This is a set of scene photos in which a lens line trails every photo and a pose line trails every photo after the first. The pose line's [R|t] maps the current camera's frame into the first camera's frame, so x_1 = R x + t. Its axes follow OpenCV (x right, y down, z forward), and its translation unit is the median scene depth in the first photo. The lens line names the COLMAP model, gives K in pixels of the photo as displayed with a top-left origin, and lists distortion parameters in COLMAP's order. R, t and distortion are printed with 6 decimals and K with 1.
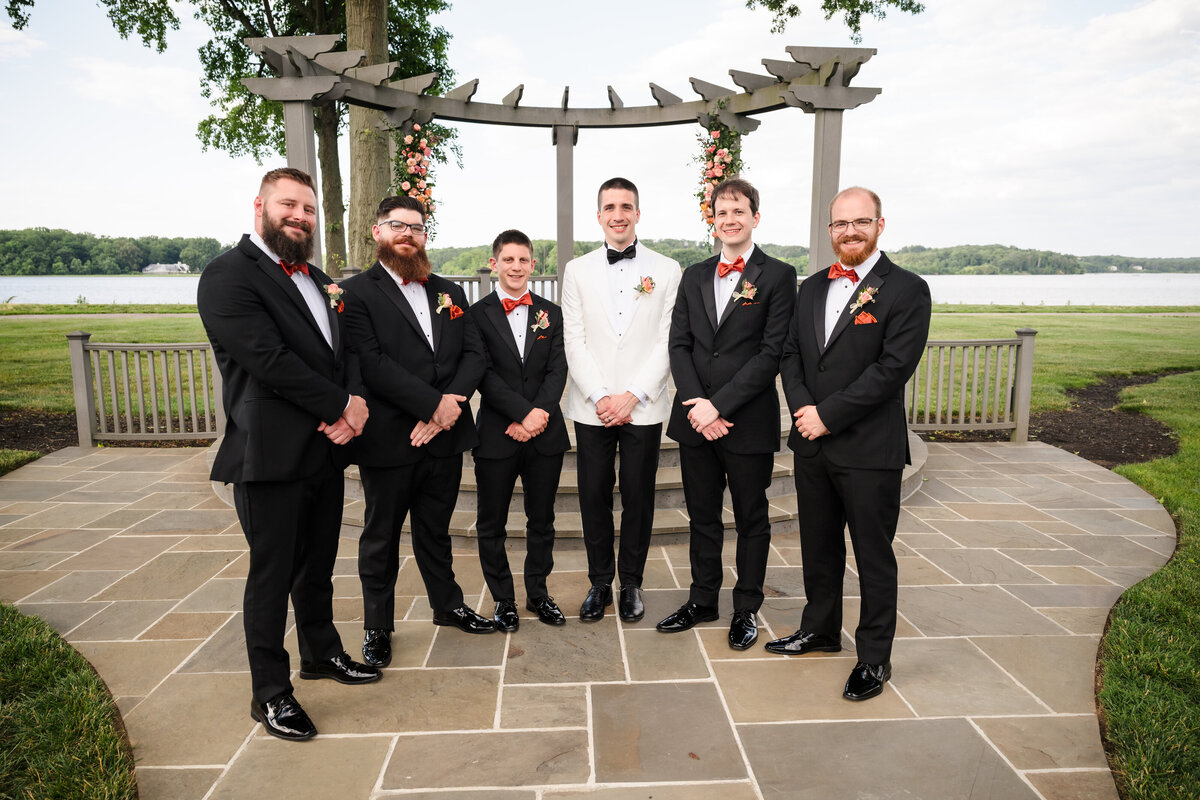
lens RADIAL K [[823.9, 0, 594.1], [0, 823.9, 402.4], [0, 0, 1]] dist [0.006354, 0.003401]
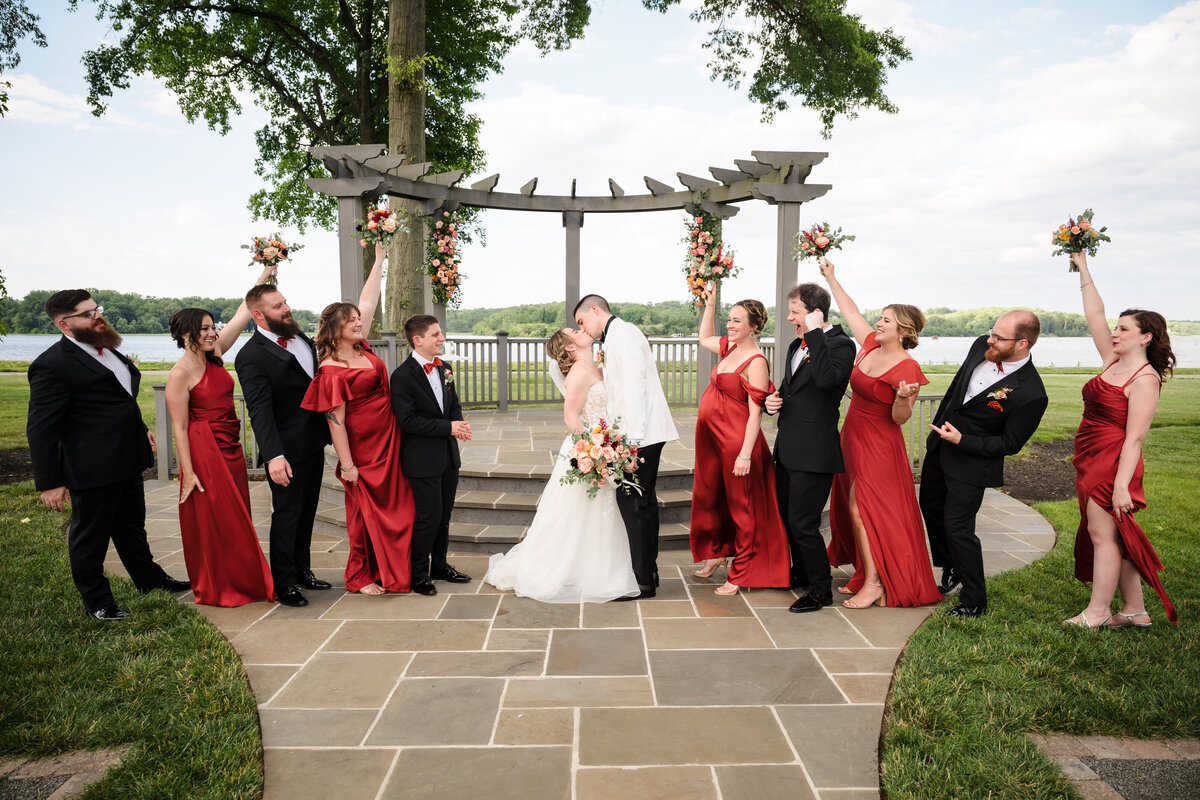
lens RADIAL K [[823.9, 0, 595.5], [0, 823.9, 395.0], [0, 0, 1]] dist [0.006354, 0.003401]
pose [[0.999433, 0.005904, -0.033151, 0.039586], [-0.008566, 0.996697, -0.080757, 0.019795], [0.032565, 0.080995, 0.996182, -0.152726]]
